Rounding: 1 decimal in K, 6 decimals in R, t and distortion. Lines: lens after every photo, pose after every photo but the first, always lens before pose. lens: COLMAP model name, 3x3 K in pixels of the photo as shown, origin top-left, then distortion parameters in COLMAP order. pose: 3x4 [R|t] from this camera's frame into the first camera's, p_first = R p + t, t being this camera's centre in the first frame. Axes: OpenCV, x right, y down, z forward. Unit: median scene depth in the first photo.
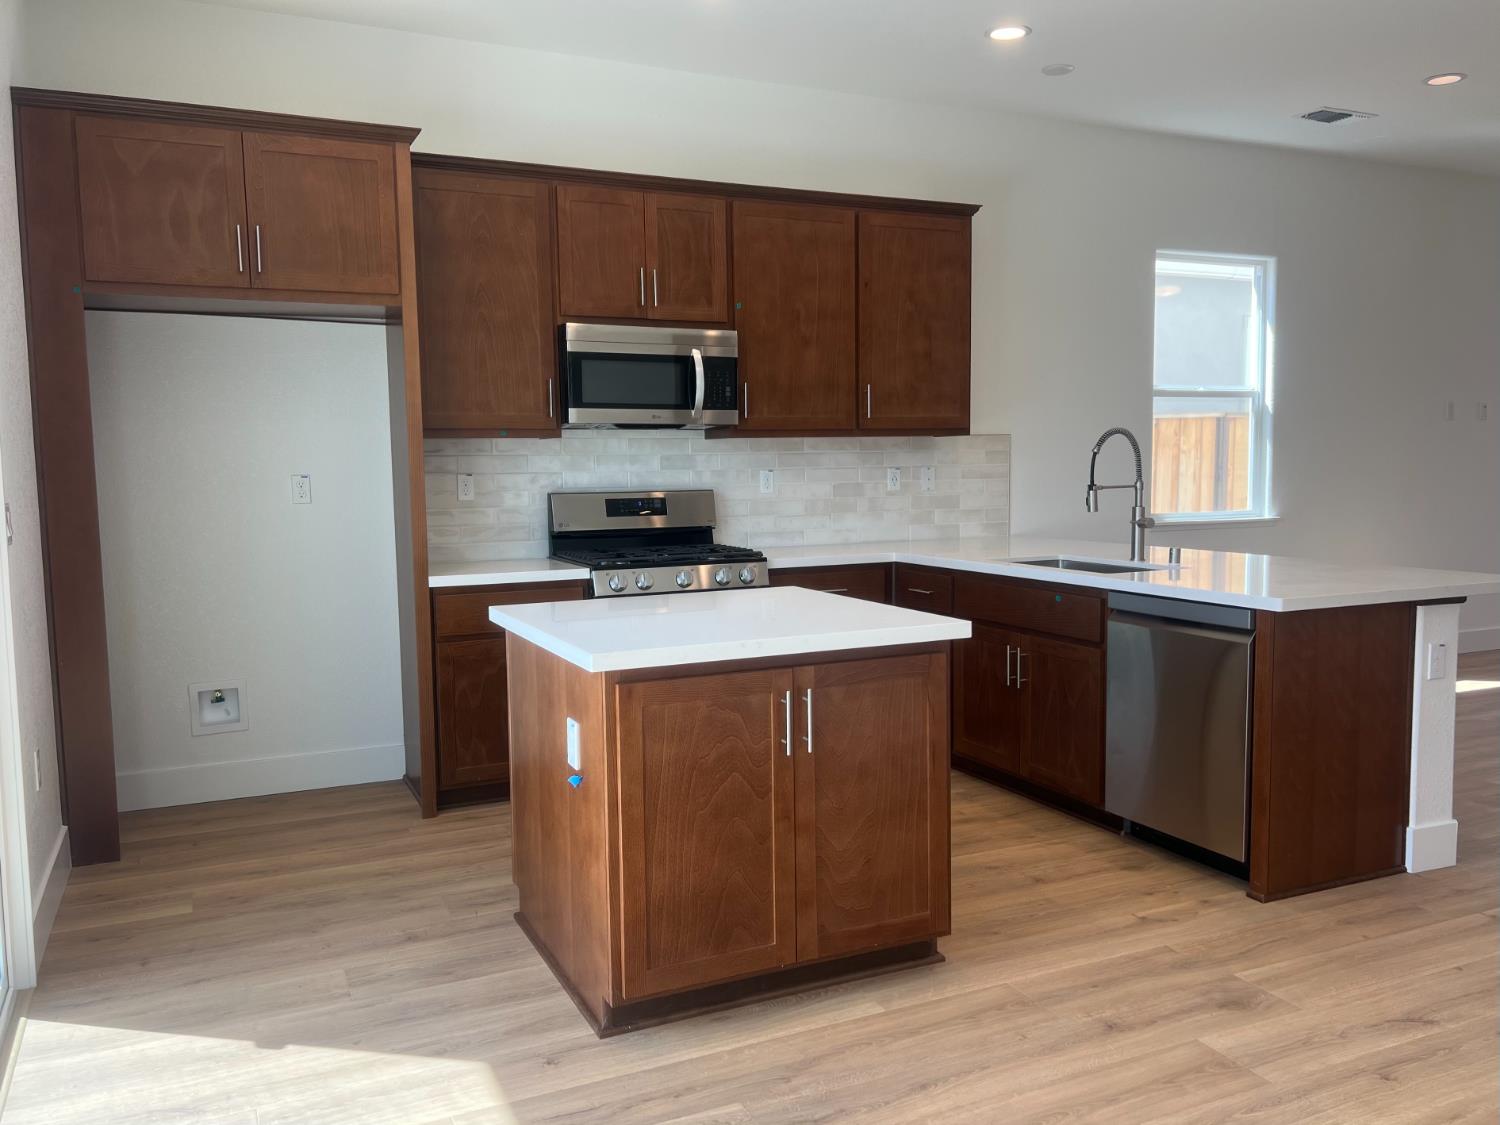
lens RADIAL K [[1200.0, 0, 750.0], [0, 1200.0, 562.5], [0, 0, 1]] dist [0.000750, 0.004325]
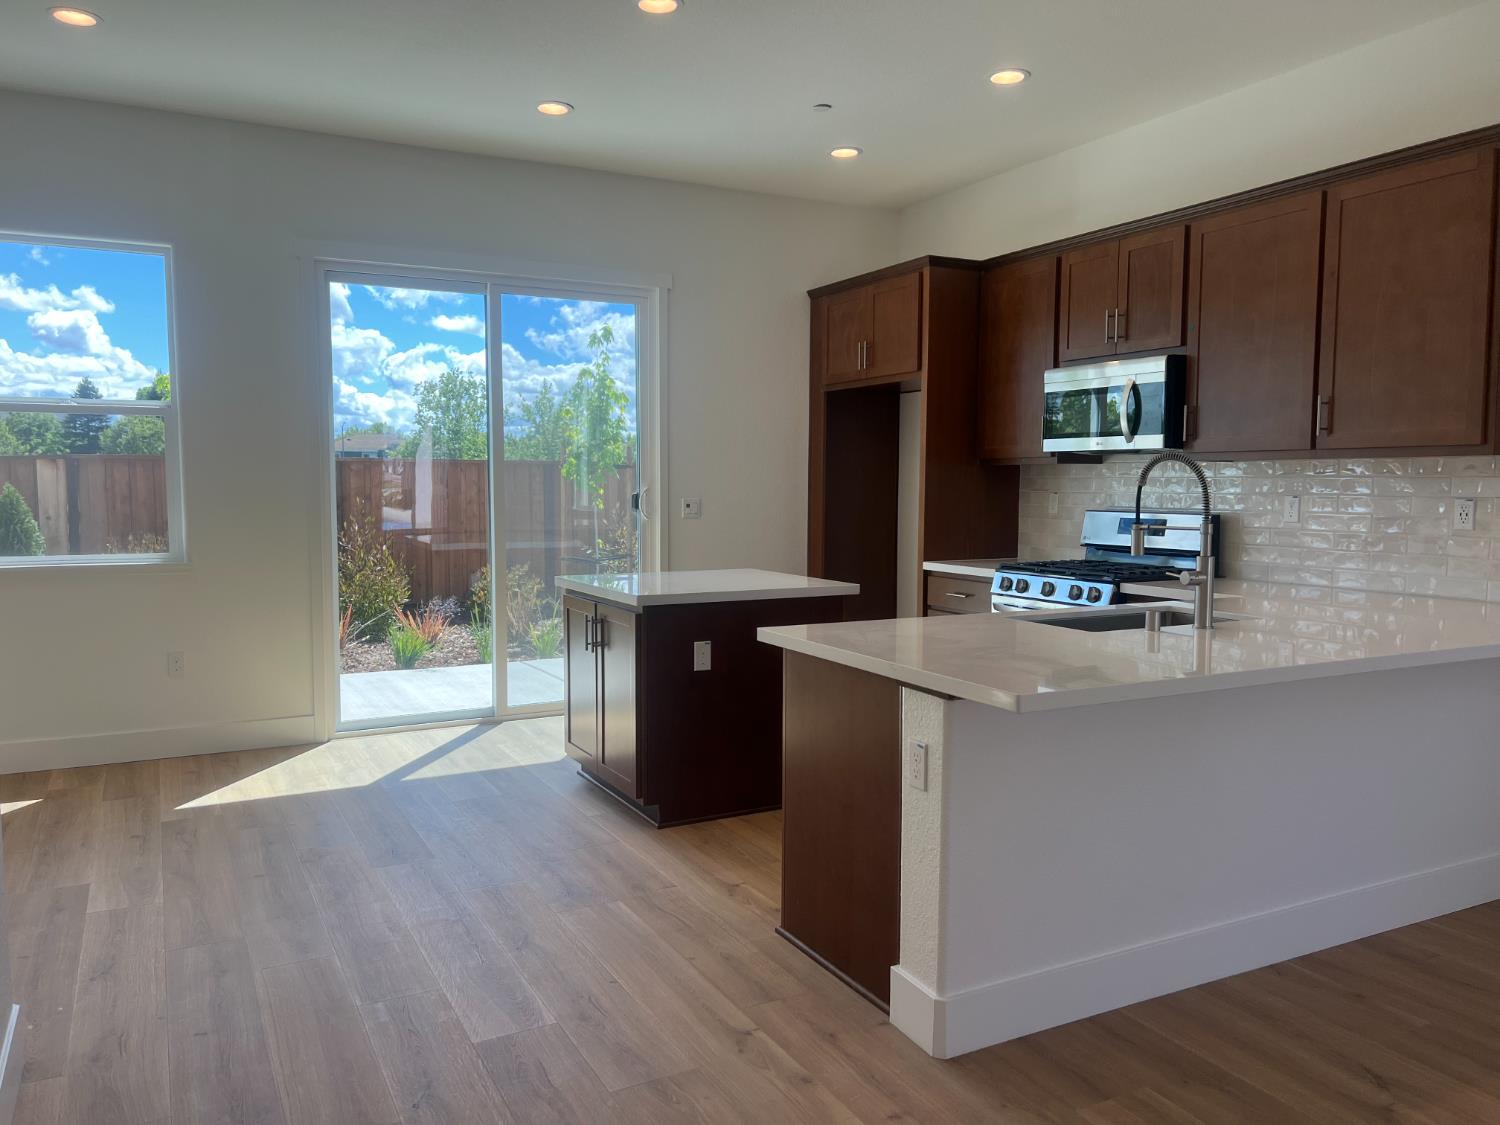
lens RADIAL K [[1120.2, 0, 751.7], [0, 1120.2, 557.9], [0, 0, 1]] dist [0.066191, -0.075661]
pose [[0.058639, 0.082450, -0.994869, 1.317380], [-0.084885, 0.993386, 0.077324, -0.099589], [0.994664, 0.079915, 0.065250, 0.871898]]
